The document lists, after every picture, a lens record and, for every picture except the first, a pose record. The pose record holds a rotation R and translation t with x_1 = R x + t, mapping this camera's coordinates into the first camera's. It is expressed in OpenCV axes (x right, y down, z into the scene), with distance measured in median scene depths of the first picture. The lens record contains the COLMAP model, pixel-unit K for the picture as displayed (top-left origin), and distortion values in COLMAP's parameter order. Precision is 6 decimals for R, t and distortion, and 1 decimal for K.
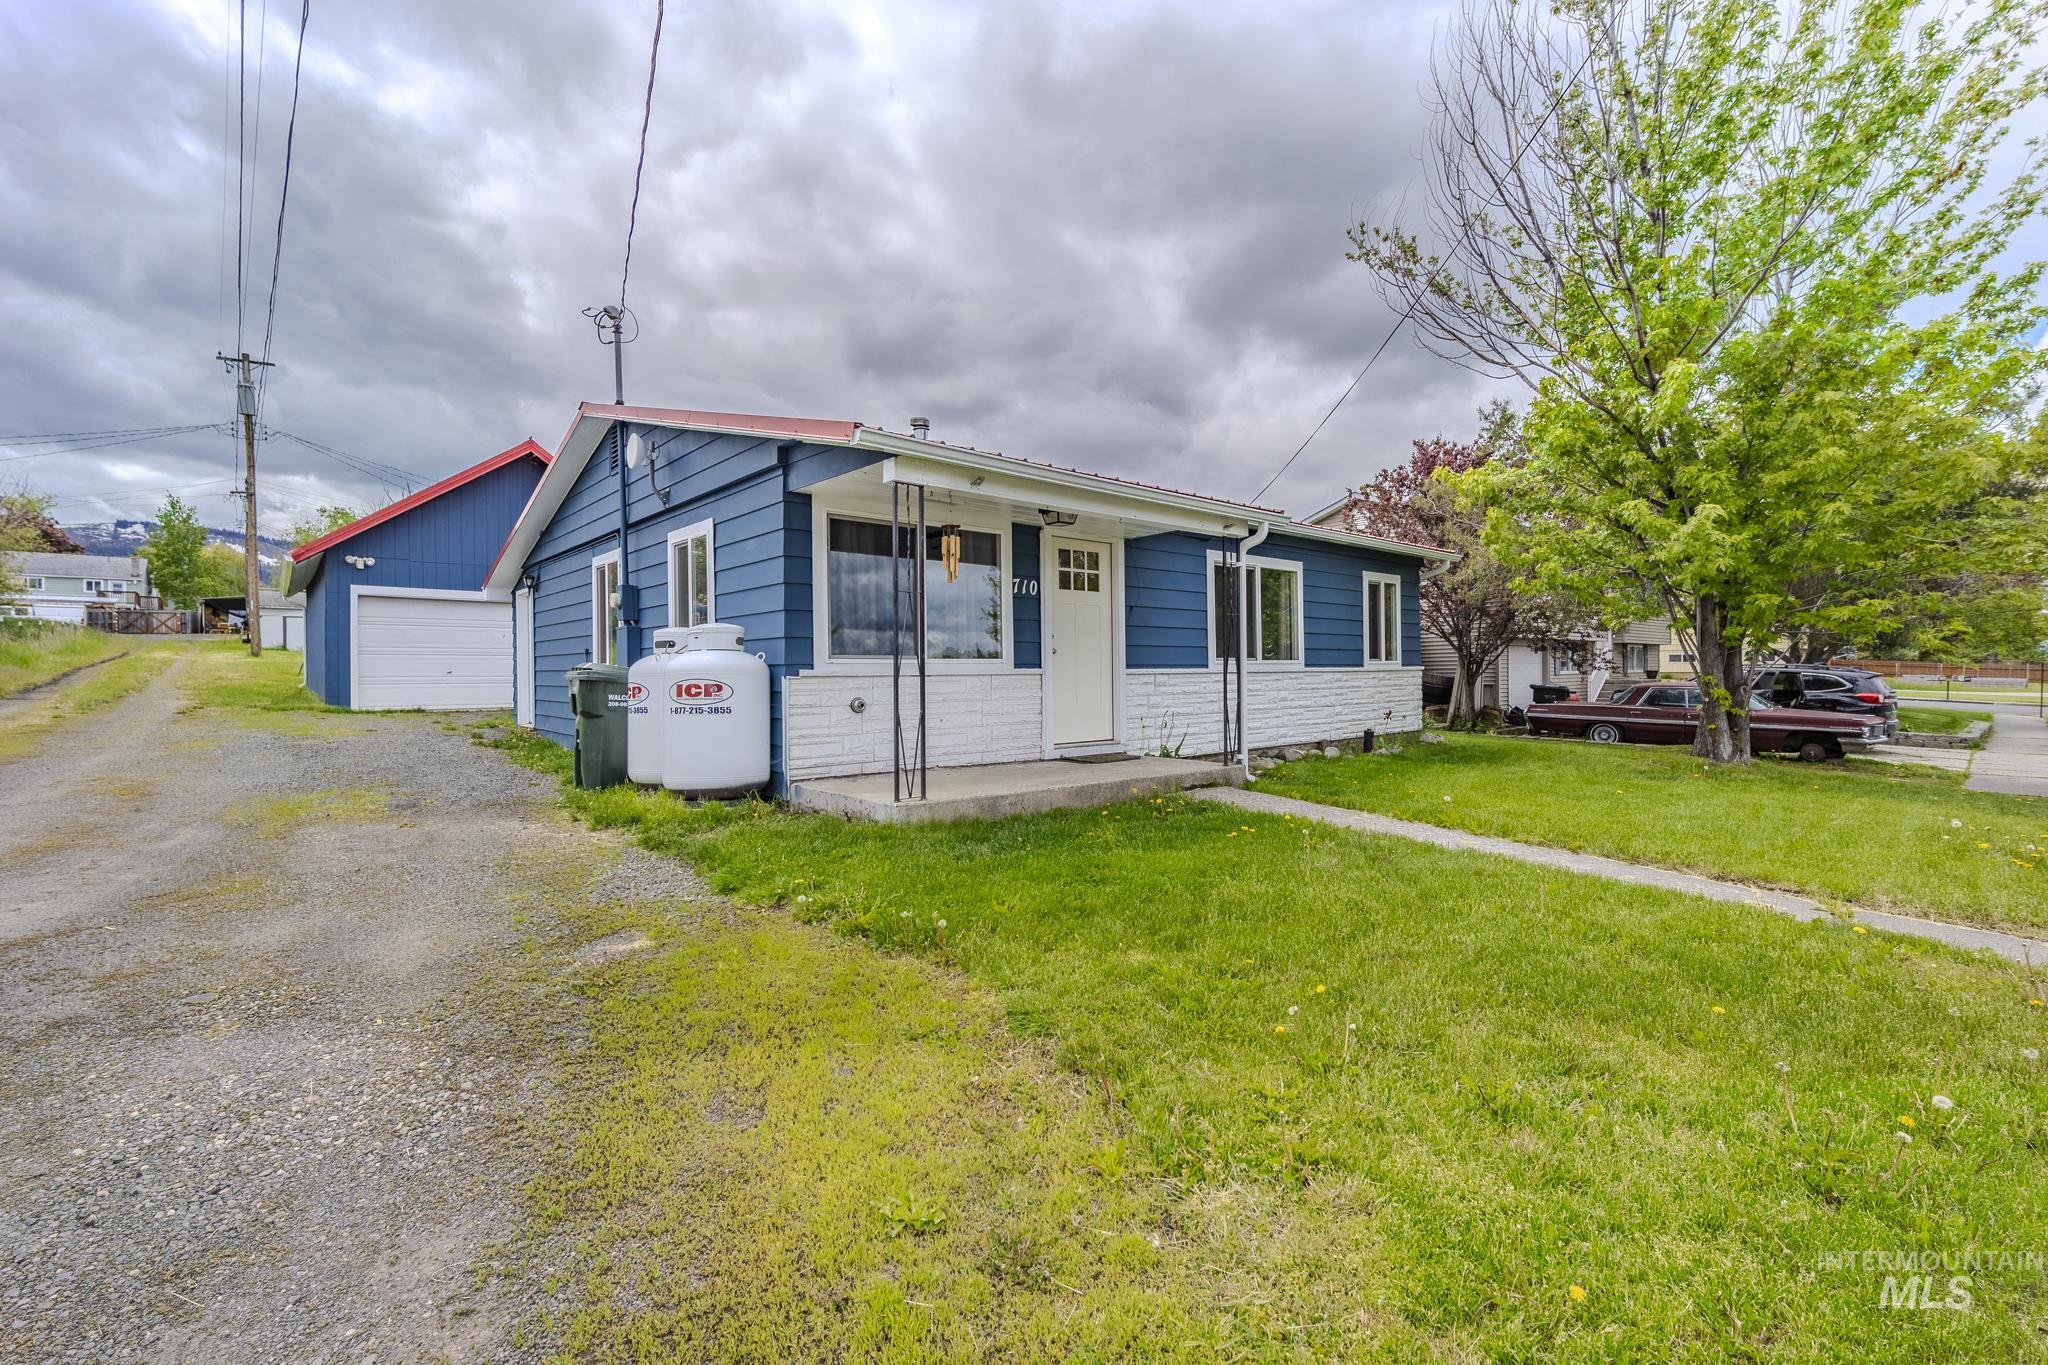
lens RADIAL K [[890.6, 0, 1024.0], [0, 890.6, 682.5], [0, 0, 1]] dist [0.000662, 0.000253]
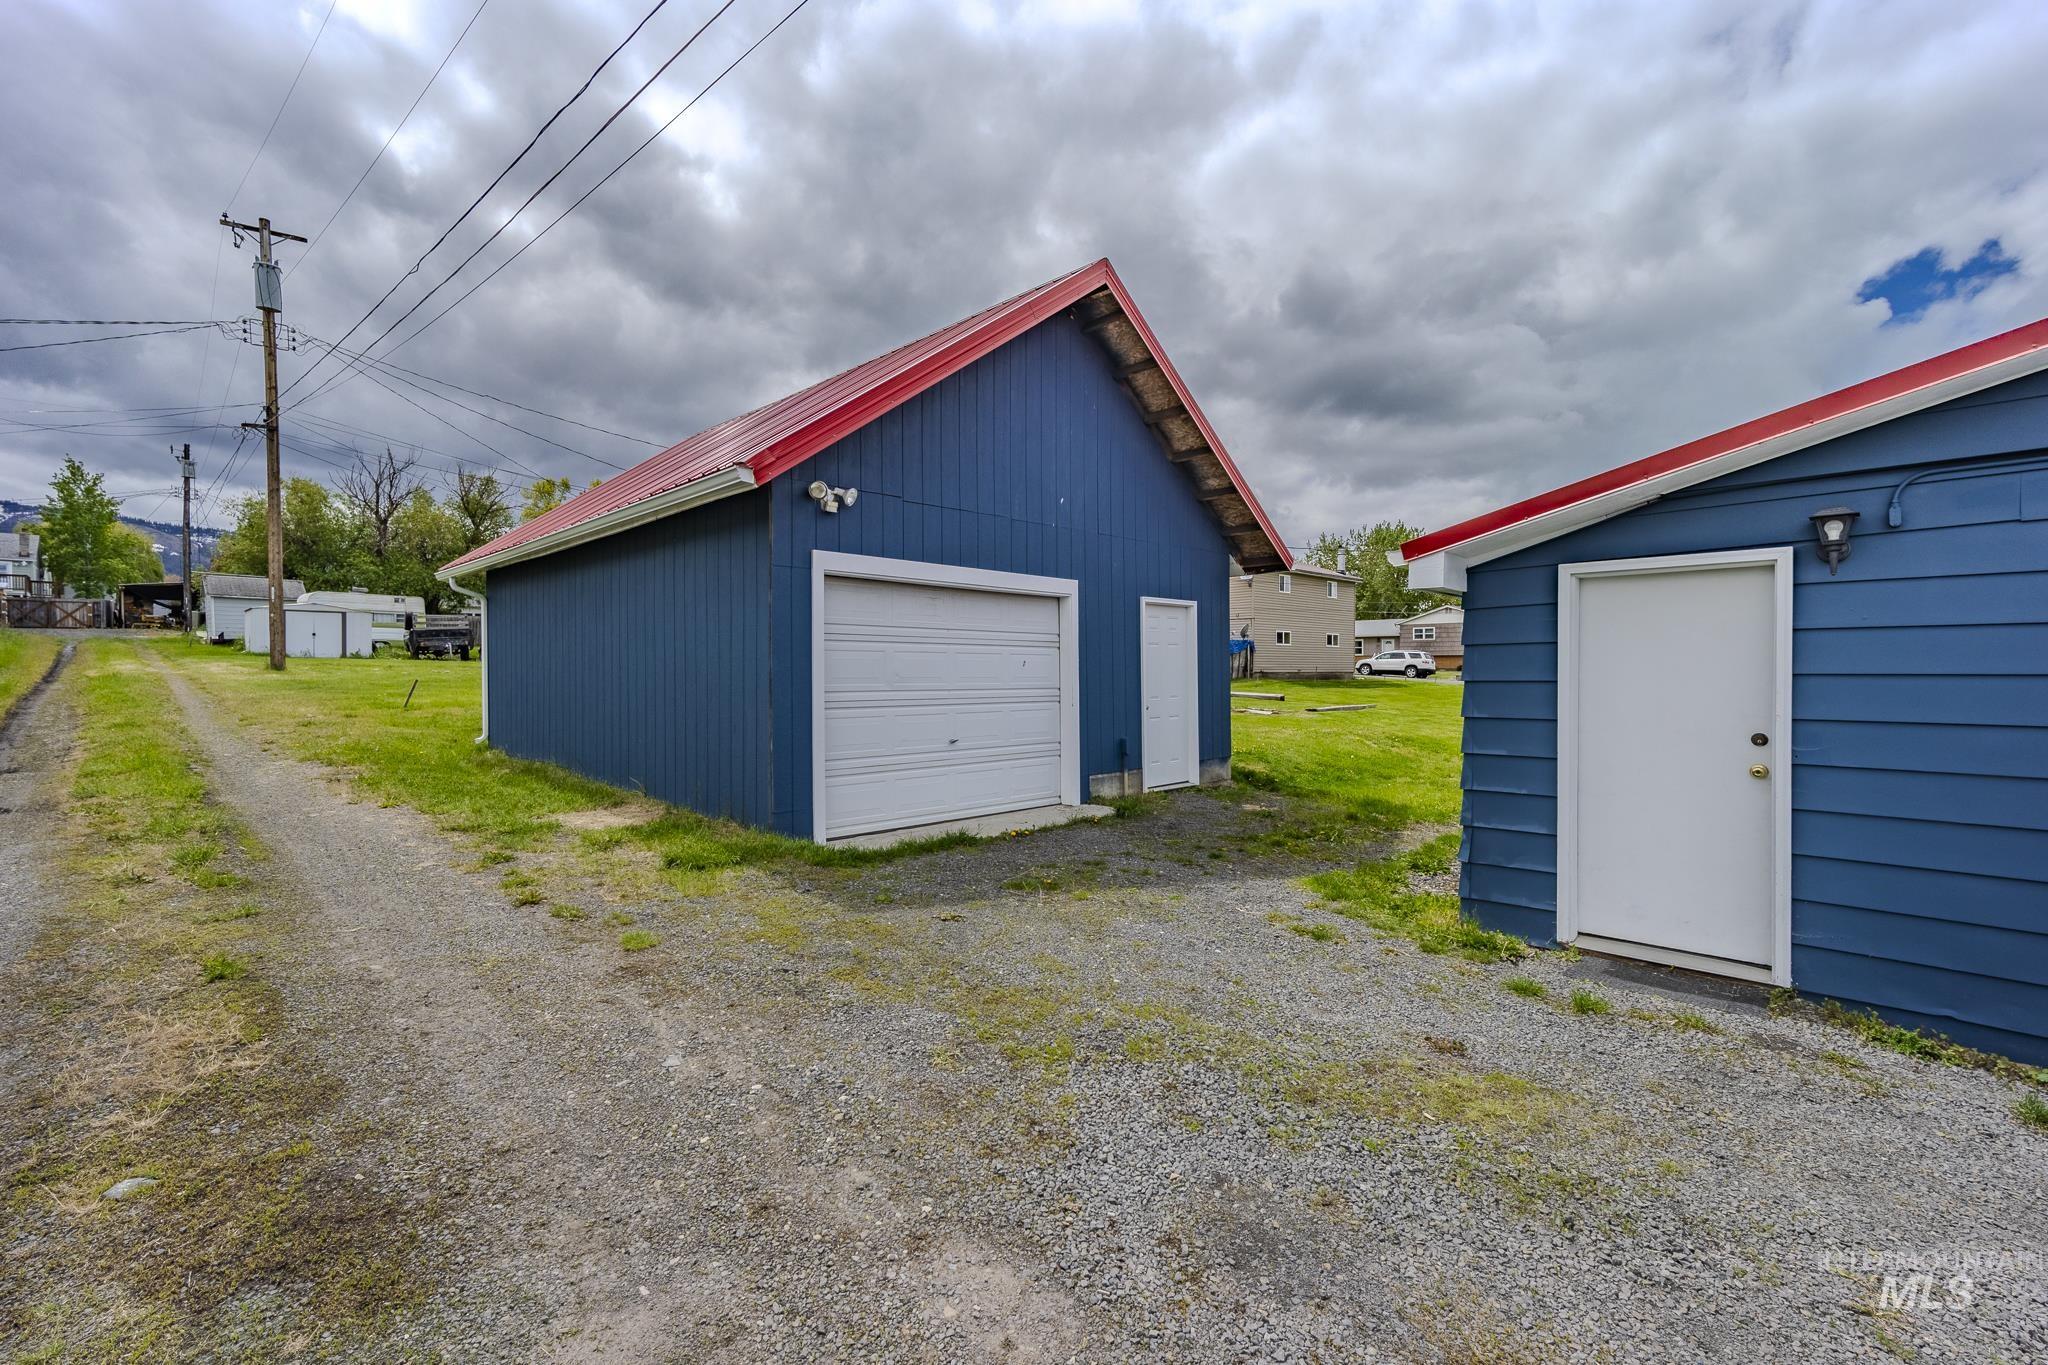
lens RADIAL K [[868.9, 0, 1025.6], [0, 868.9, 677.1], [0, 0, 1]] dist [-0.000747, 0.000510]
pose [[0.996197, 0.008318, 0.086727, -0.839366], [-0.007806, 0.999950, -0.006239, -0.057897], [-0.086775, 0.005538, 0.996213, 0.707738]]
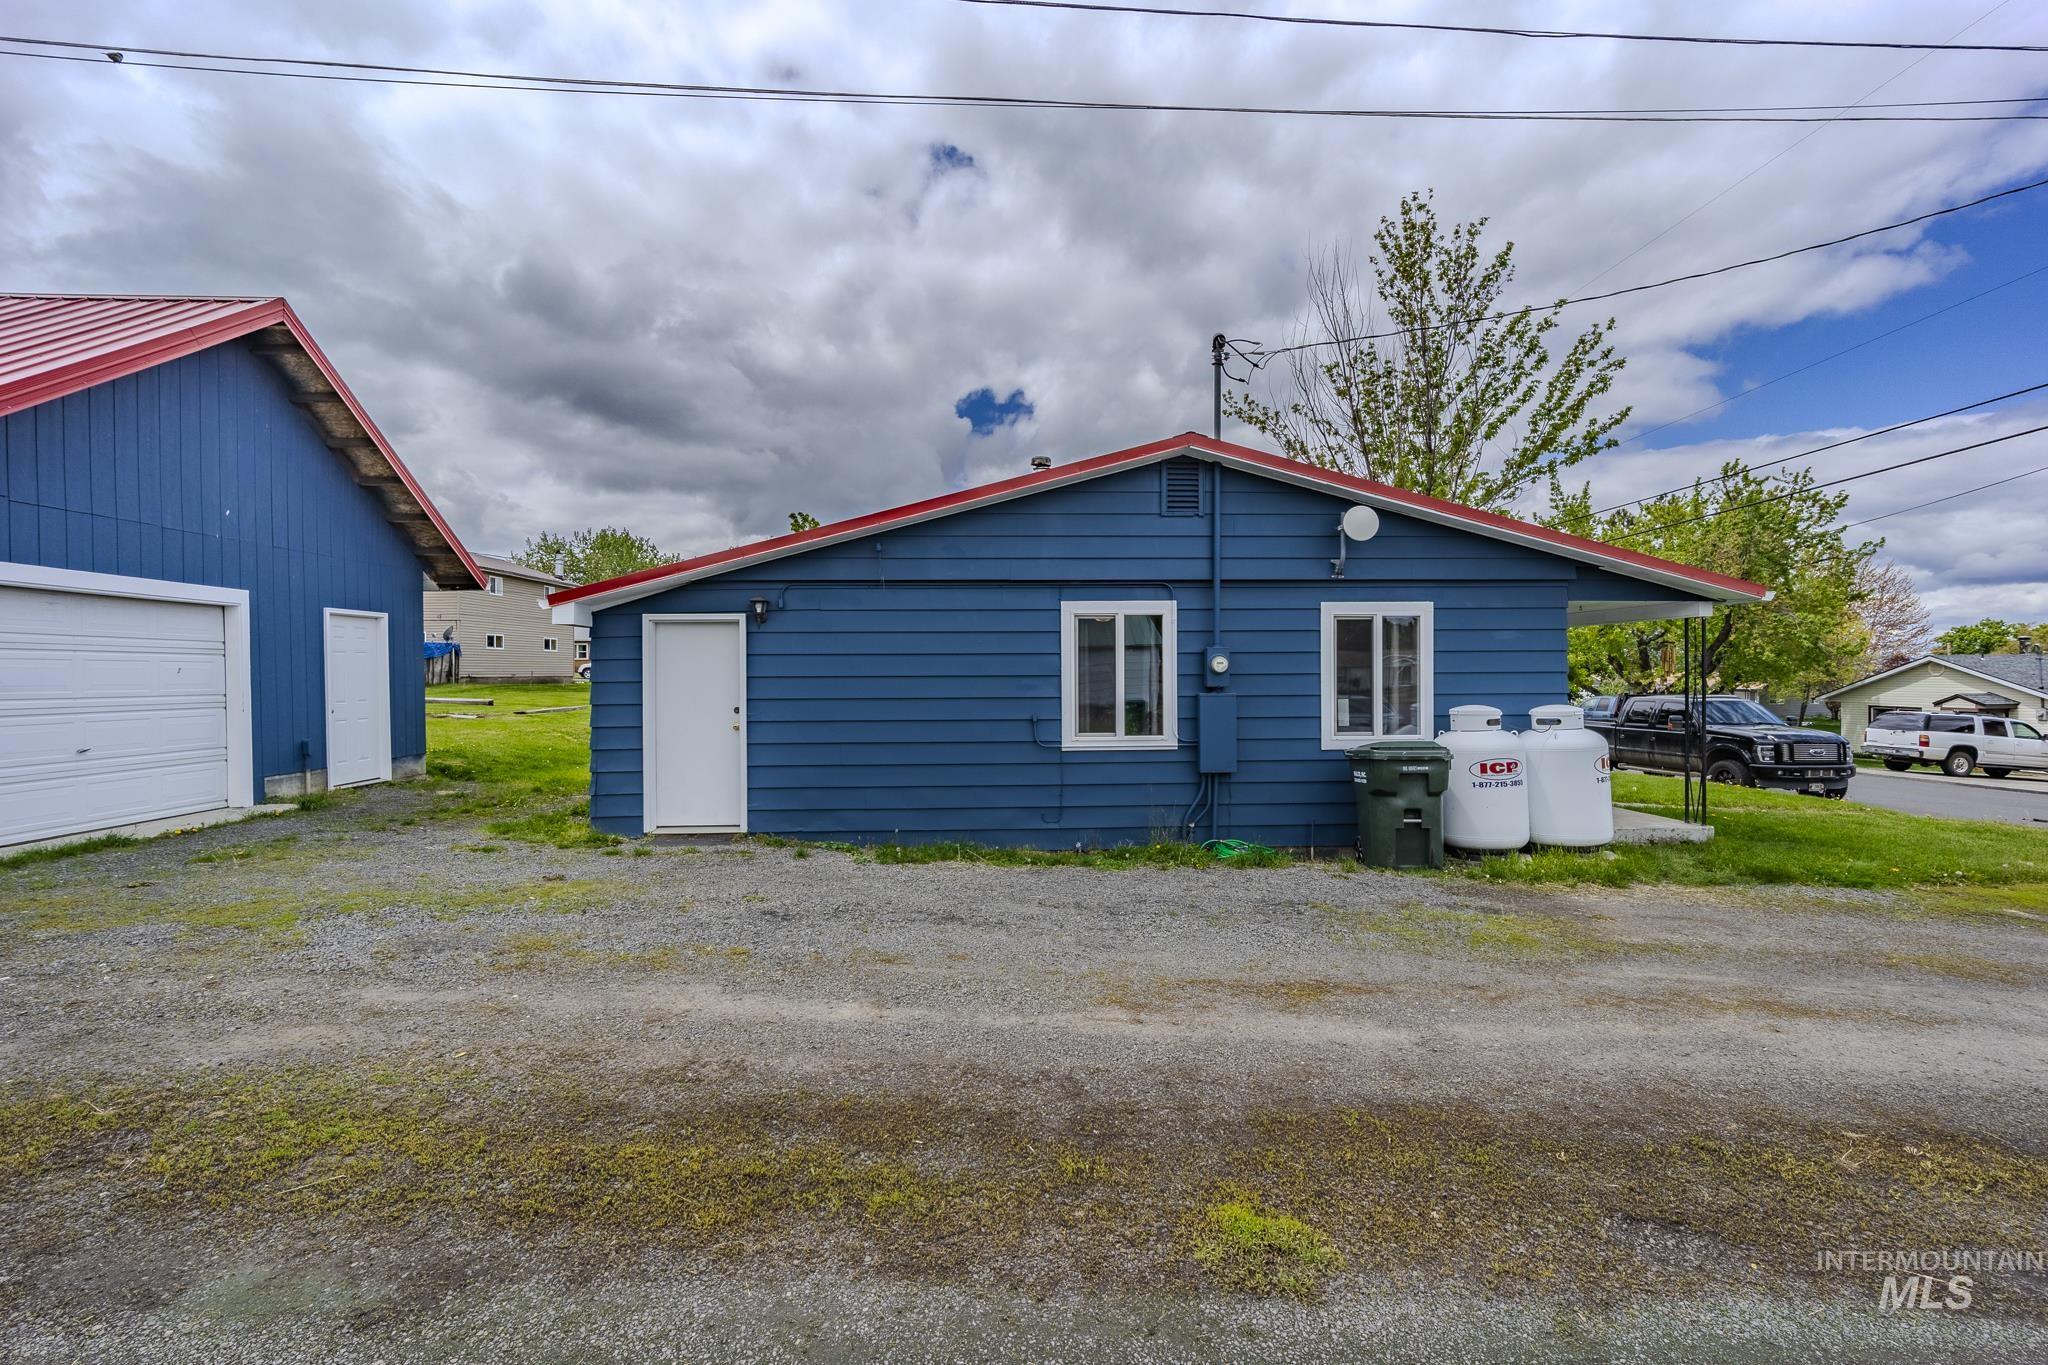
lens RADIAL K [[868.9, 0, 1025.6], [0, 868.9, 677.1], [0, 0, 1]] dist [-0.000747, 0.000510]
pose [[0.609146, 0.003245, 0.793051, -0.909703], [0.008281, 0.999911, -0.010452, -0.055098], [-0.793015, 0.012934, 0.609065, 0.468978]]
